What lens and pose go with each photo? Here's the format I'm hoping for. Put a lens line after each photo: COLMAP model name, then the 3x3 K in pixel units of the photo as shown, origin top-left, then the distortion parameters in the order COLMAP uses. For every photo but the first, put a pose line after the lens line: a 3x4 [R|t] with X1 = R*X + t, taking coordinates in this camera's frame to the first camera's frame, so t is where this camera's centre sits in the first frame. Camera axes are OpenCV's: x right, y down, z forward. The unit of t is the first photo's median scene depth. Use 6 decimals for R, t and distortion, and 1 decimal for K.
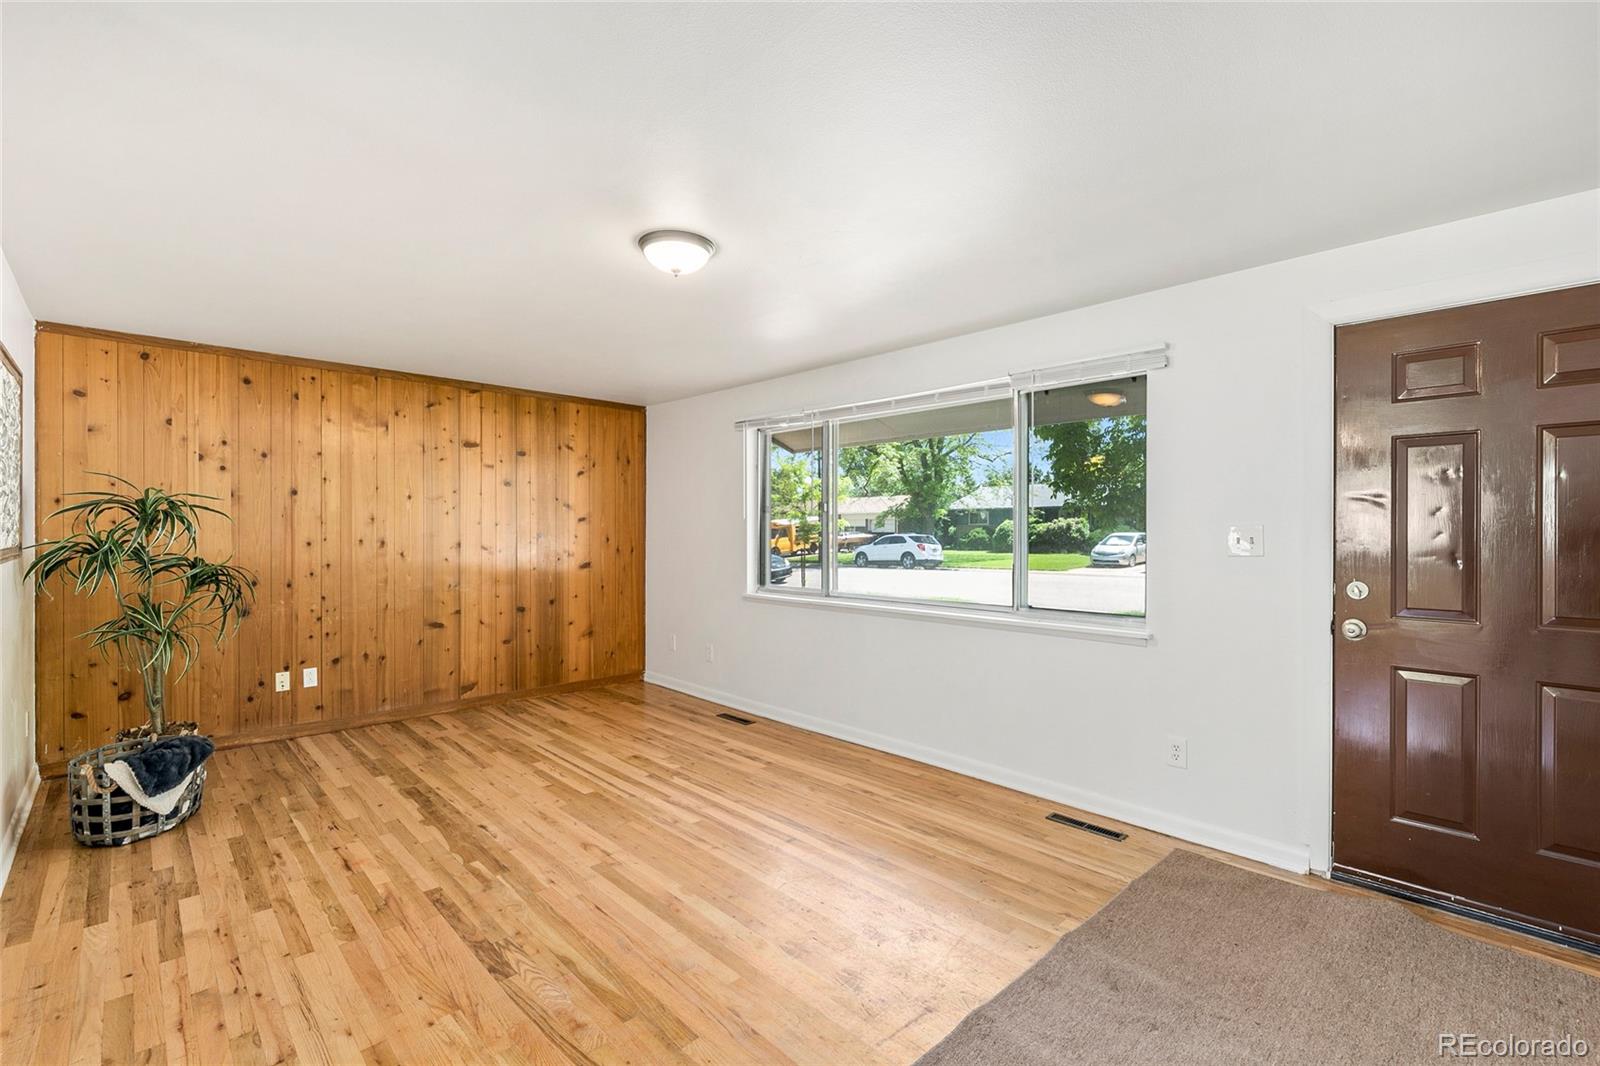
lens RADIAL K [[710.3, 0, 801.8], [0, 710.3, 532.0], [0, 0, 1]] dist [-0.000870, -0.000050]
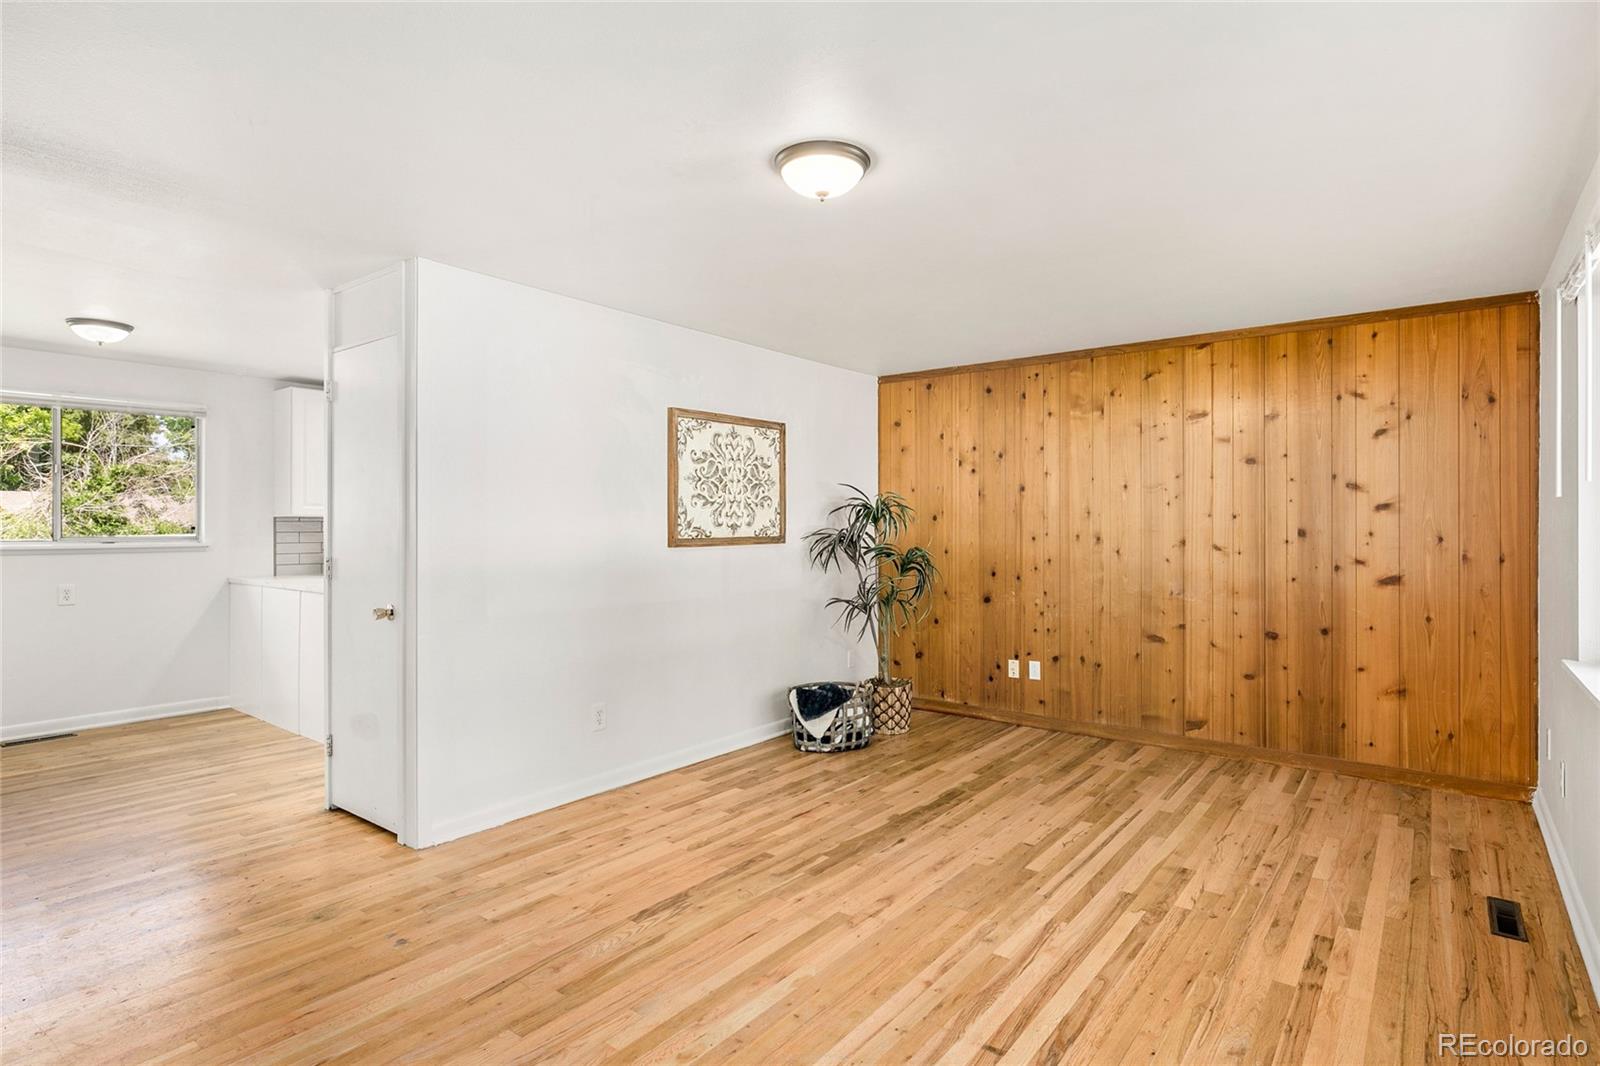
lens RADIAL K [[826.2, 0, 798.6], [0, 826.2, 527.2], [0, 0, 1]] dist [0.000772, -0.001503]
pose [[0.142737, -0.000896, -0.989760, 0.444895], [-0.000132, 1.000000, -0.000924, 0.001677], [0.989761, 0.000263, 0.142736, 0.517645]]
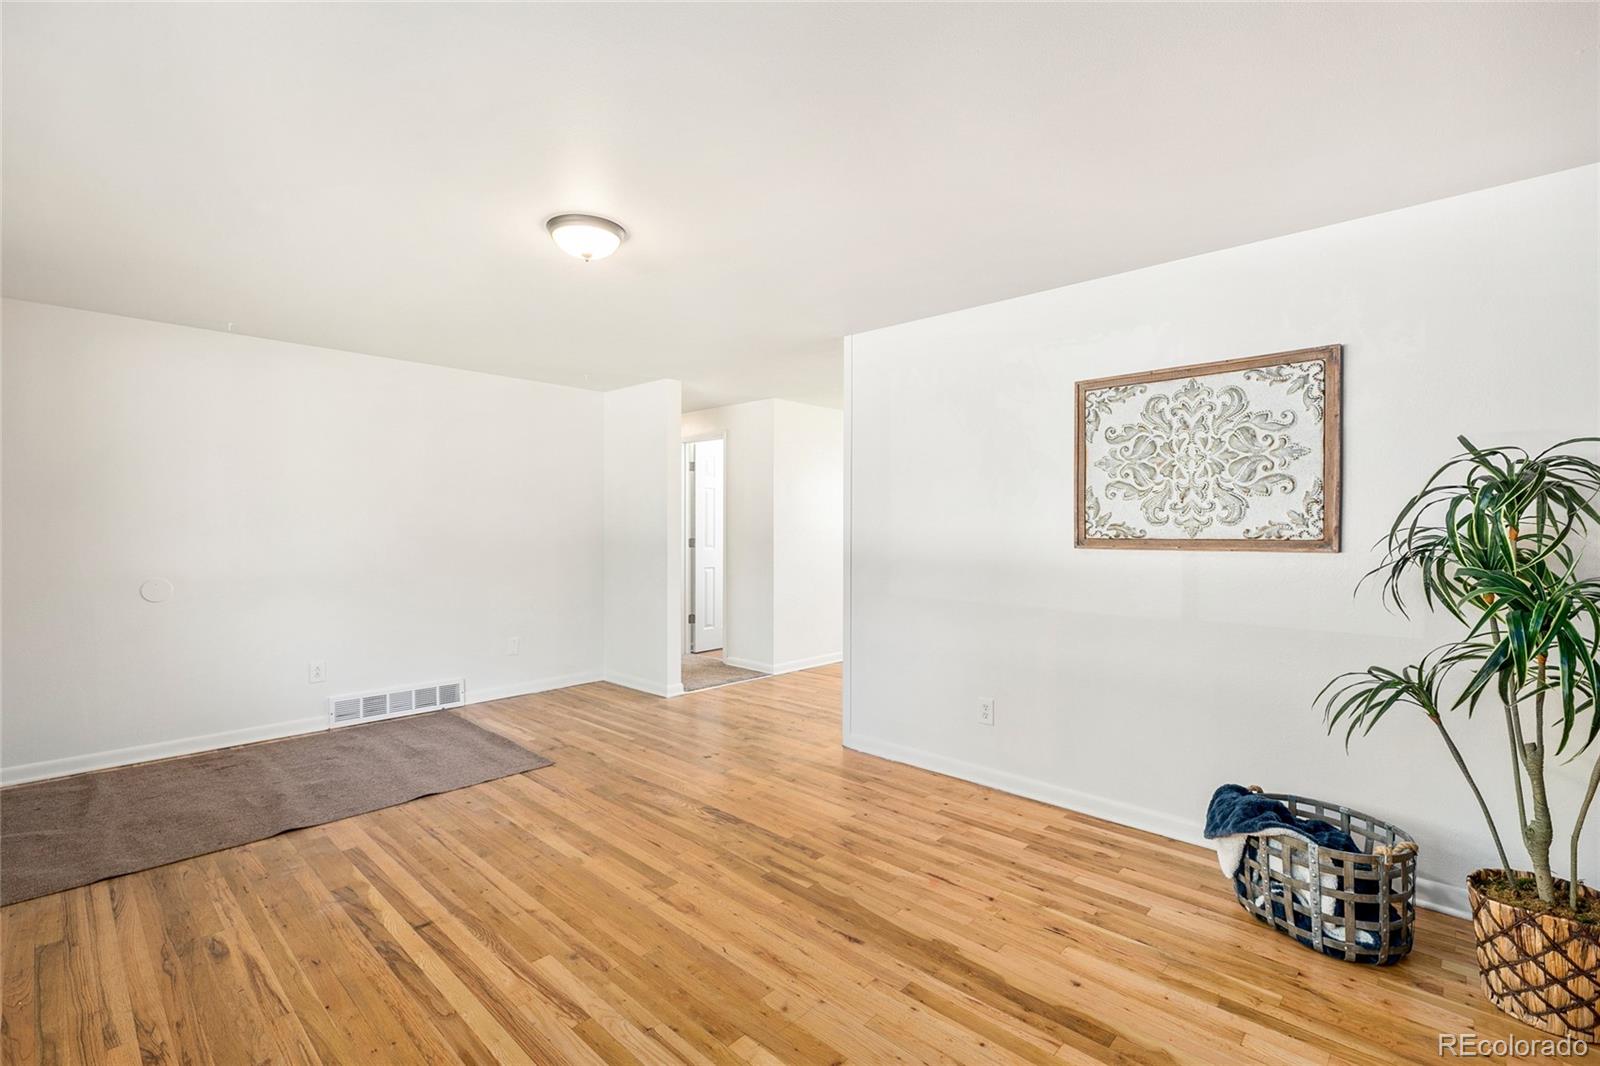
lens RADIAL K [[710.3, 0, 798.2], [0, 710.3, 533.3], [0, 0, 1]] dist [-0.000870, -0.000050]
pose [[-0.998603, -0.006349, -0.052461, -0.257900], [-0.006893, 0.999924, 0.010206, 0.004730], [0.052393, 0.010554, -0.998571, 1.233017]]
